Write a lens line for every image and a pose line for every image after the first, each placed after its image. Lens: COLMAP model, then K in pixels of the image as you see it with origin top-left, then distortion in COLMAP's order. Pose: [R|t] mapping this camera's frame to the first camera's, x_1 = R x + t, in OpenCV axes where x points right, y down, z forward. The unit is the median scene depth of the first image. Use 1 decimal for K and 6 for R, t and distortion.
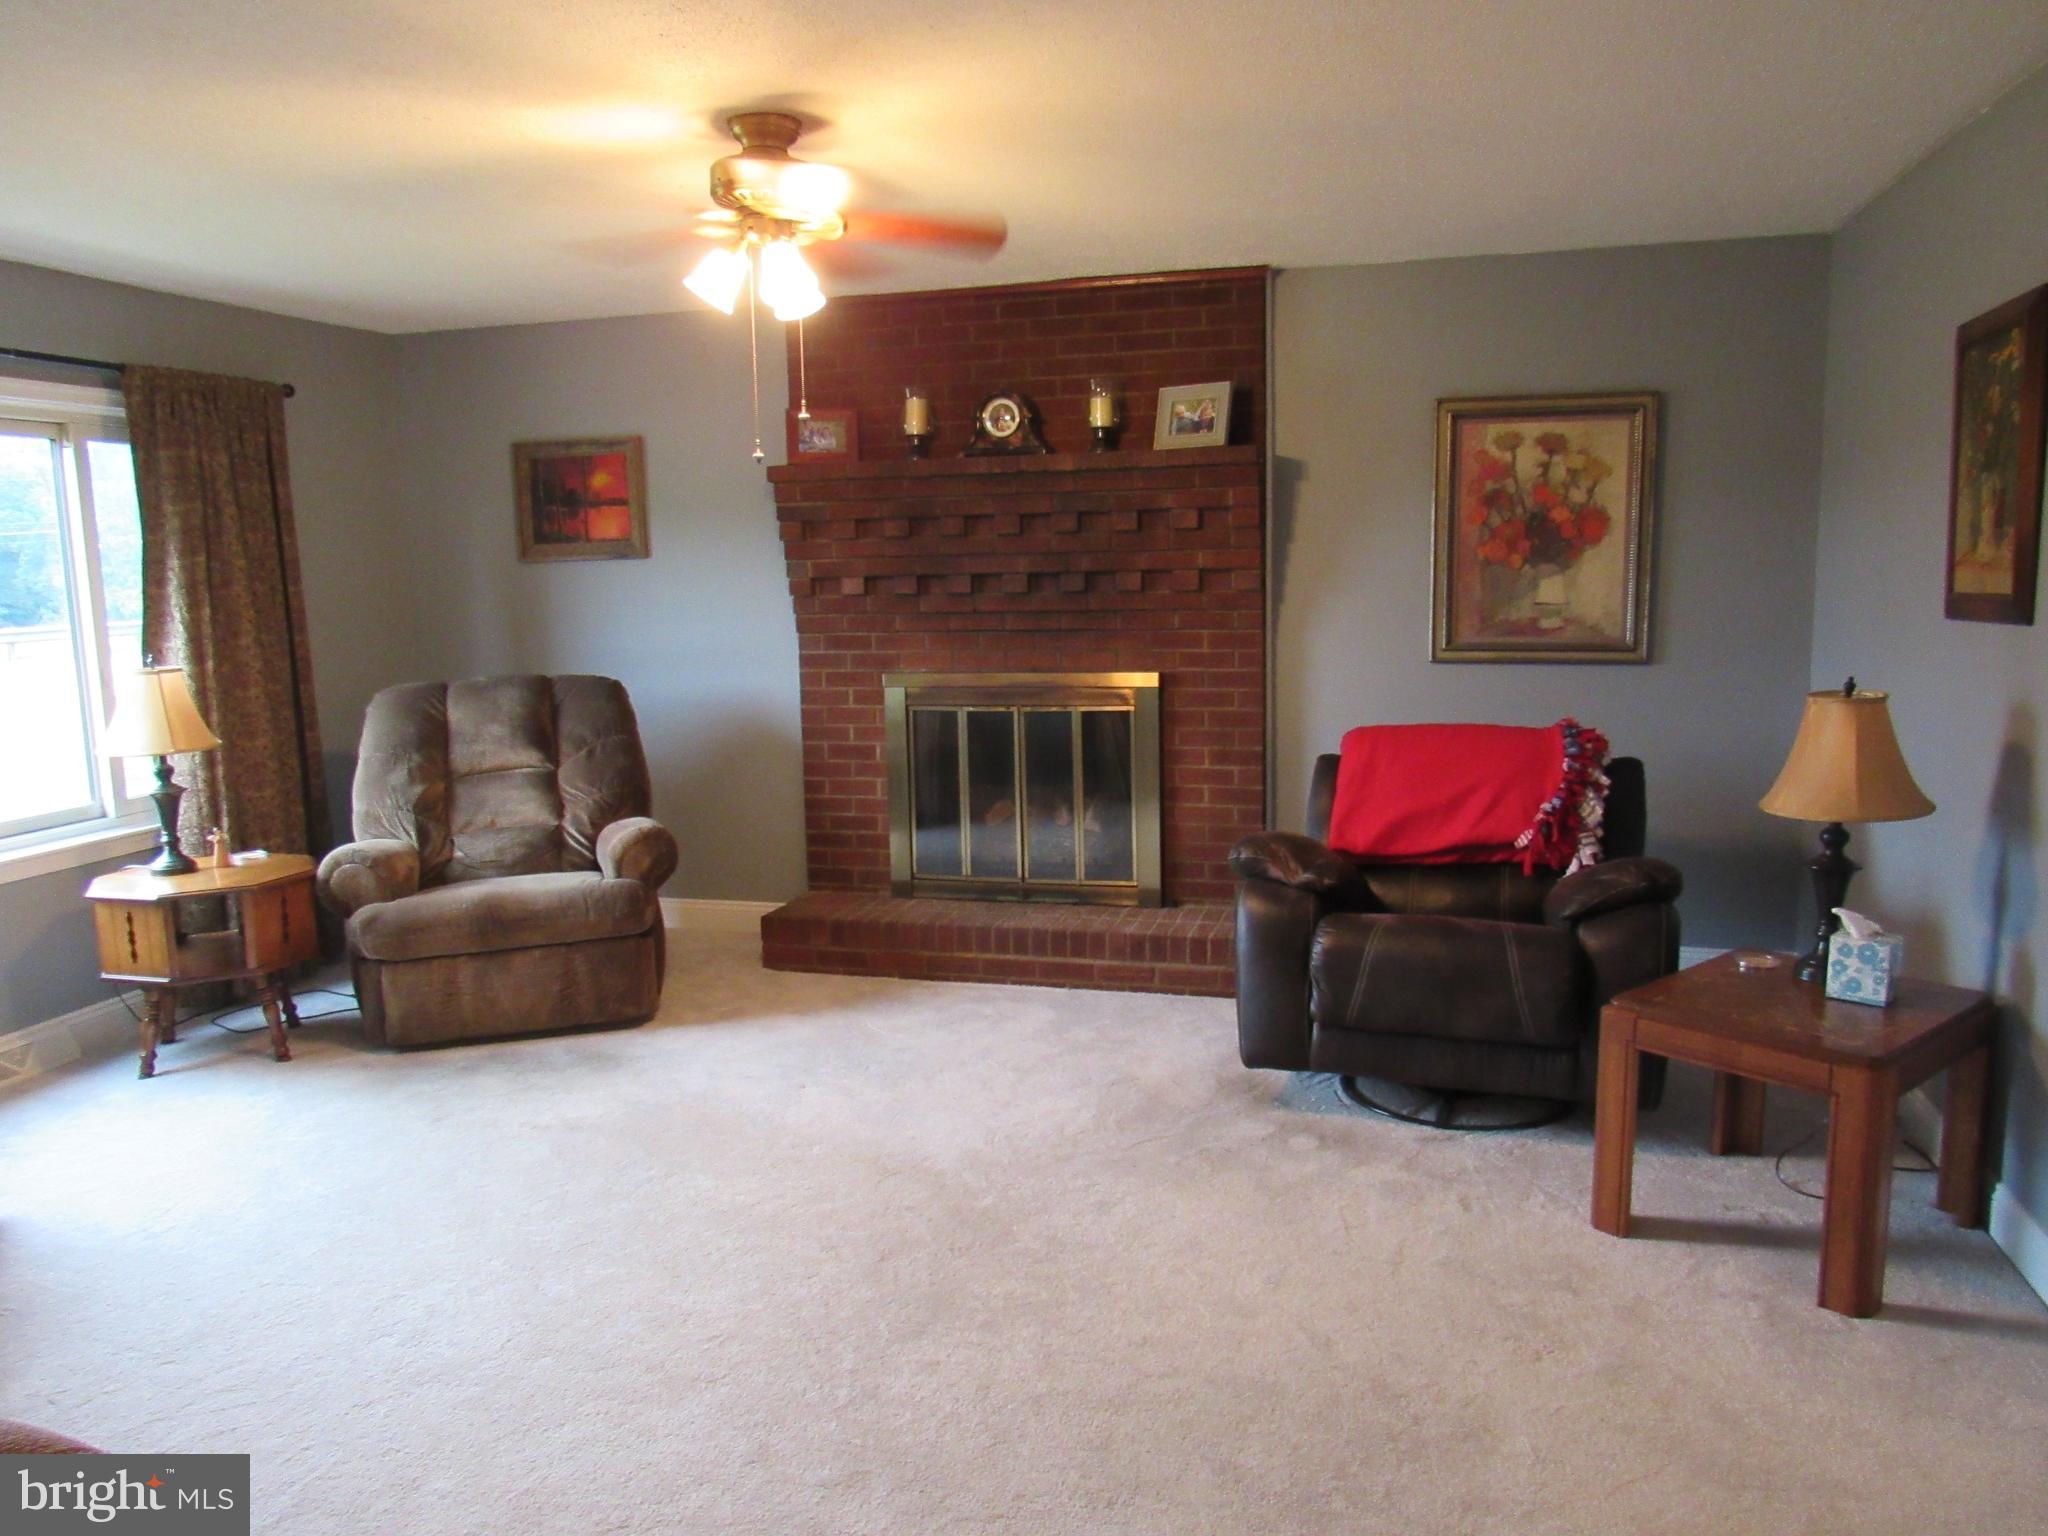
lens RADIAL K [[1465.3, 0, 1027.7], [0, 1465.3, 771.5], [0, 0, 1]] dist [-0.030809, 0.013538]
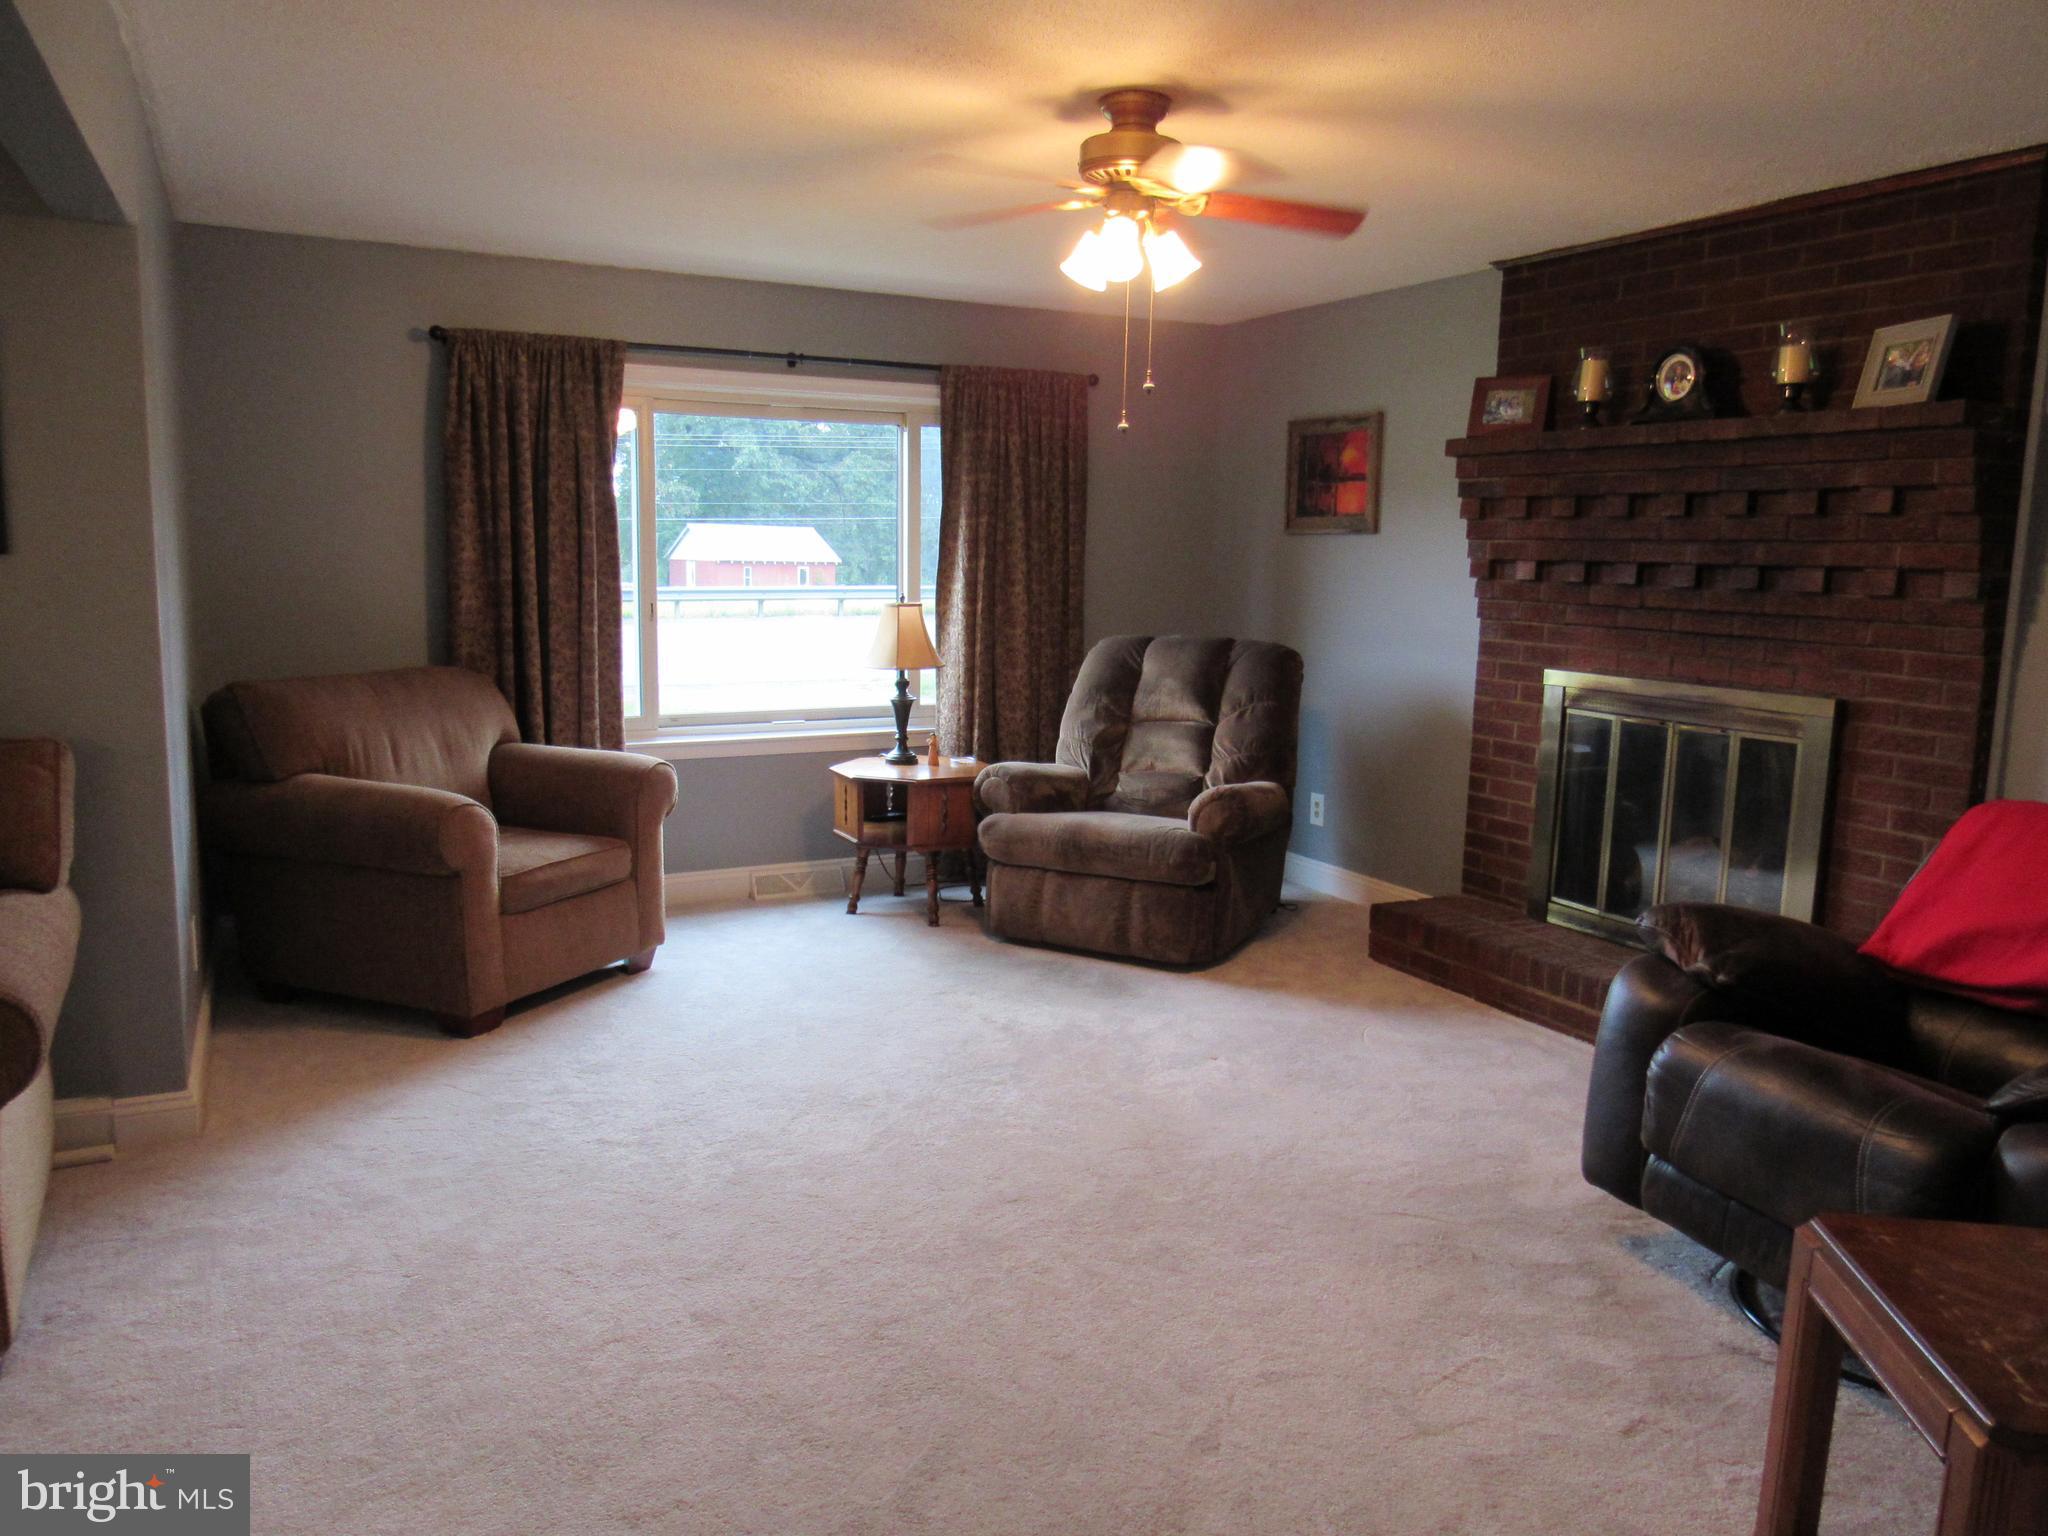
lens RADIAL K [[1465.3, 0, 1022.9], [0, 1465.3, 776.5], [0, 0, 1]] dist [-0.030809, 0.013538]
pose [[0.678852, 0.148006, -0.719204, 0.368242], [-0.138383, 0.987711, 0.072643, -0.024440], [0.721117, 0.050212, 0.690991, 0.165155]]
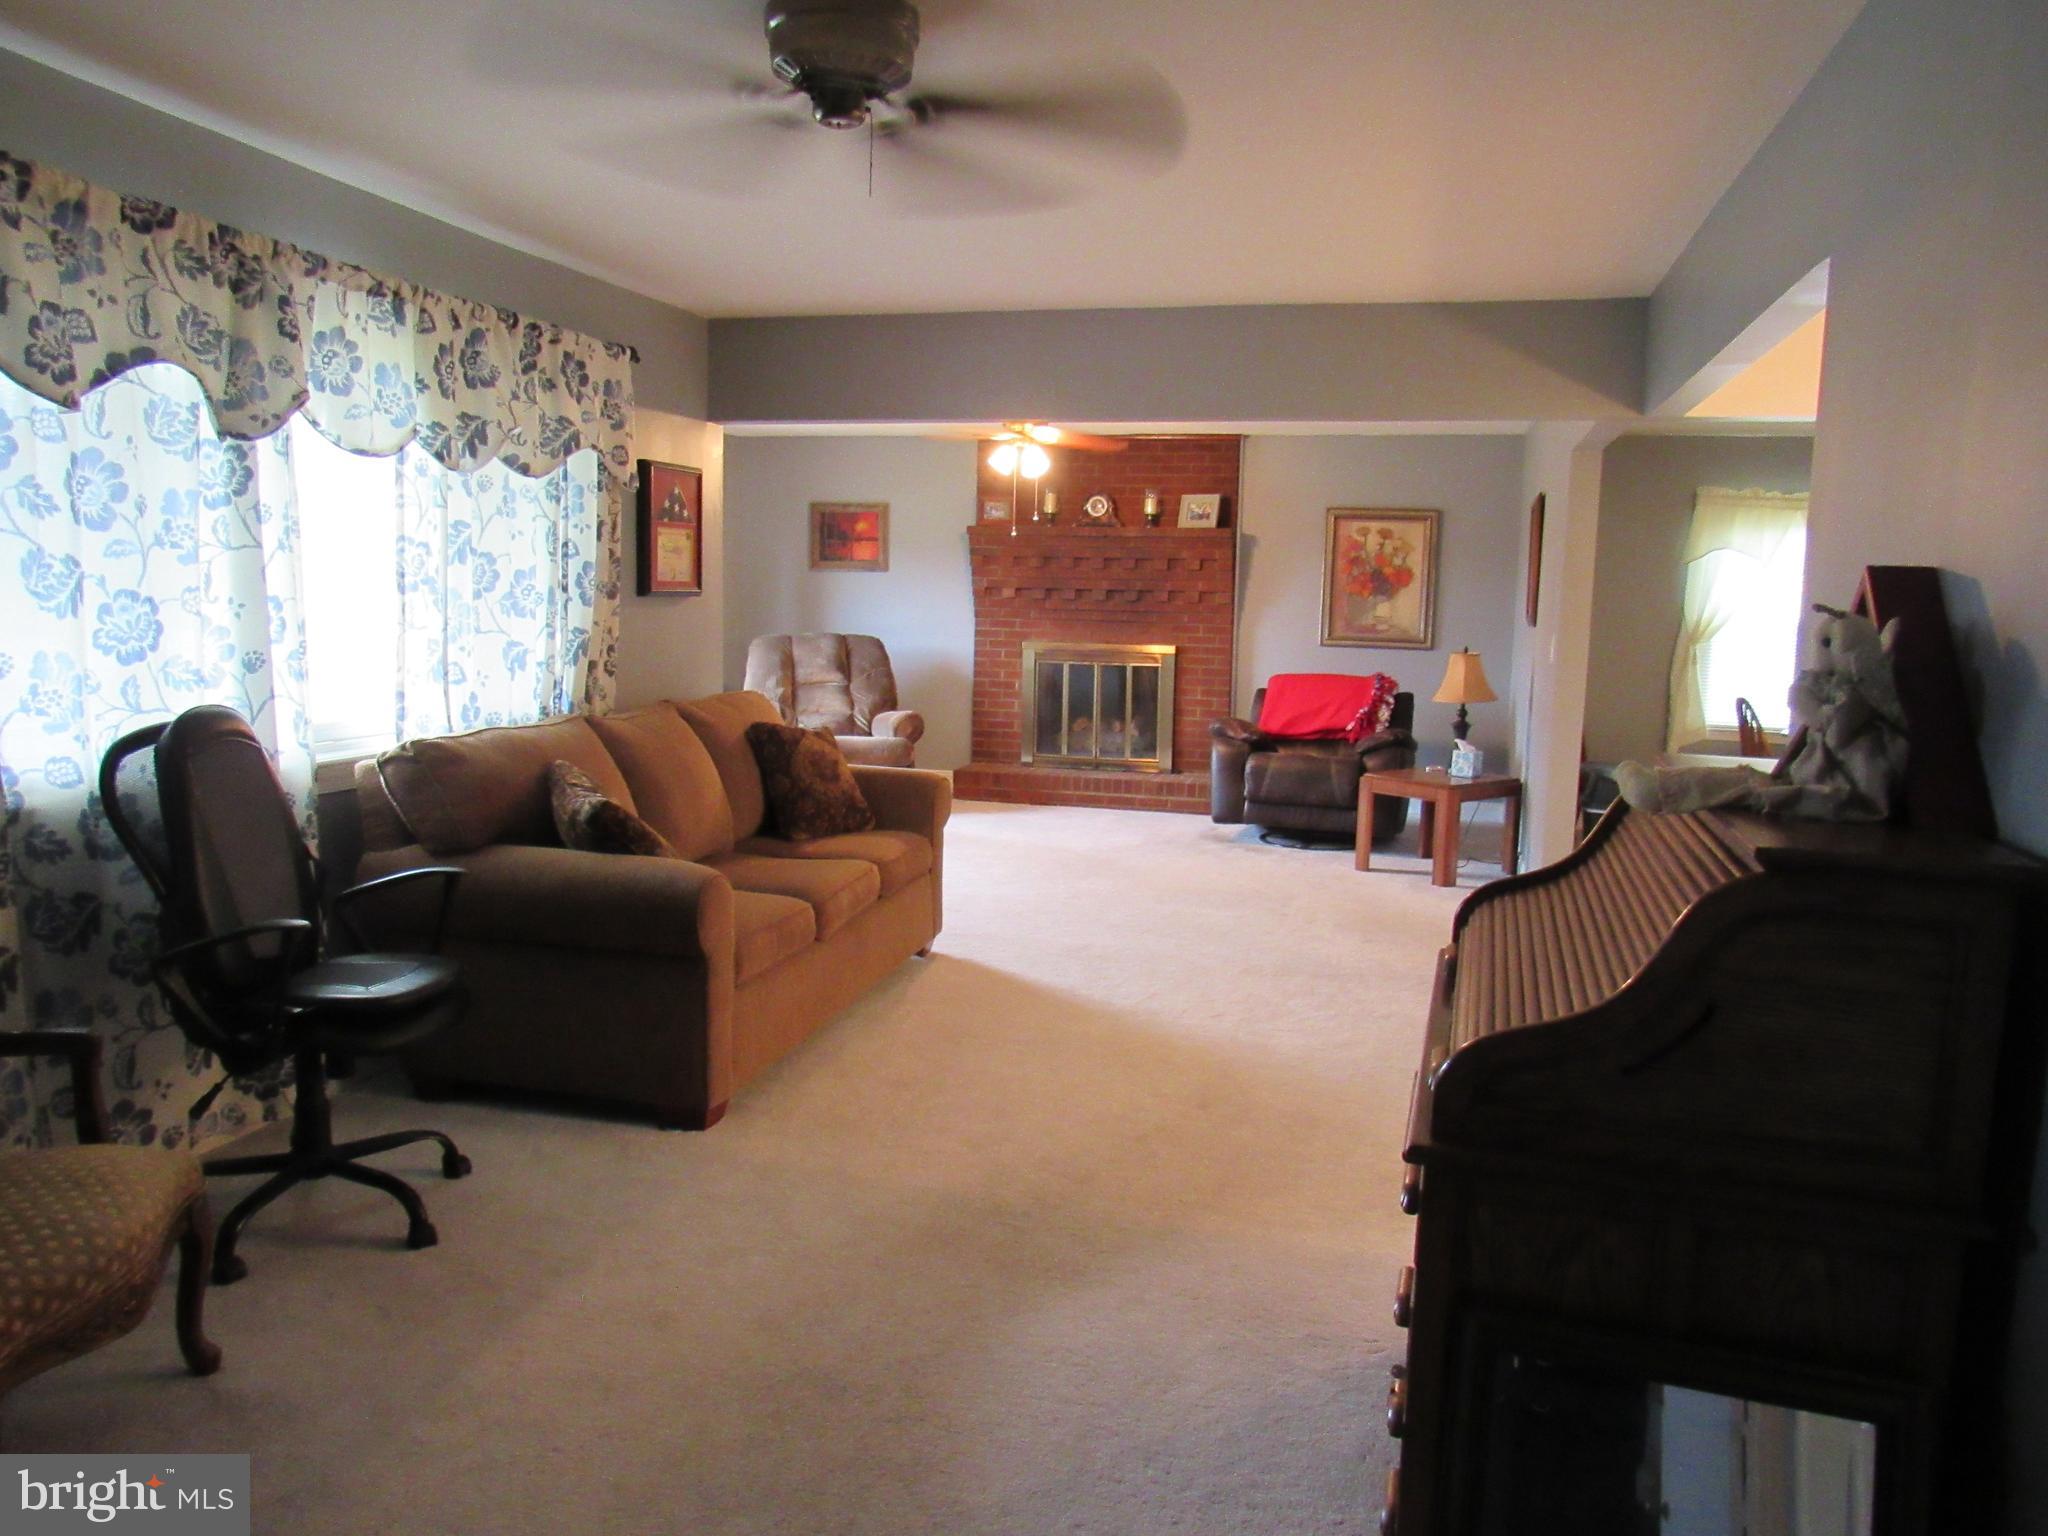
lens RADIAL K [[1465.3, 0, 1027.7], [0, 1465.3, 764.8], [0, 0, 1]] dist [-0.030809, 0.013538]
pose [[0.999106, 0.040287, 0.012801, -0.119510], [-0.040086, 0.999074, -0.015611, 0.124071], [-0.013418, 0.015084, 0.999796, -0.884237]]
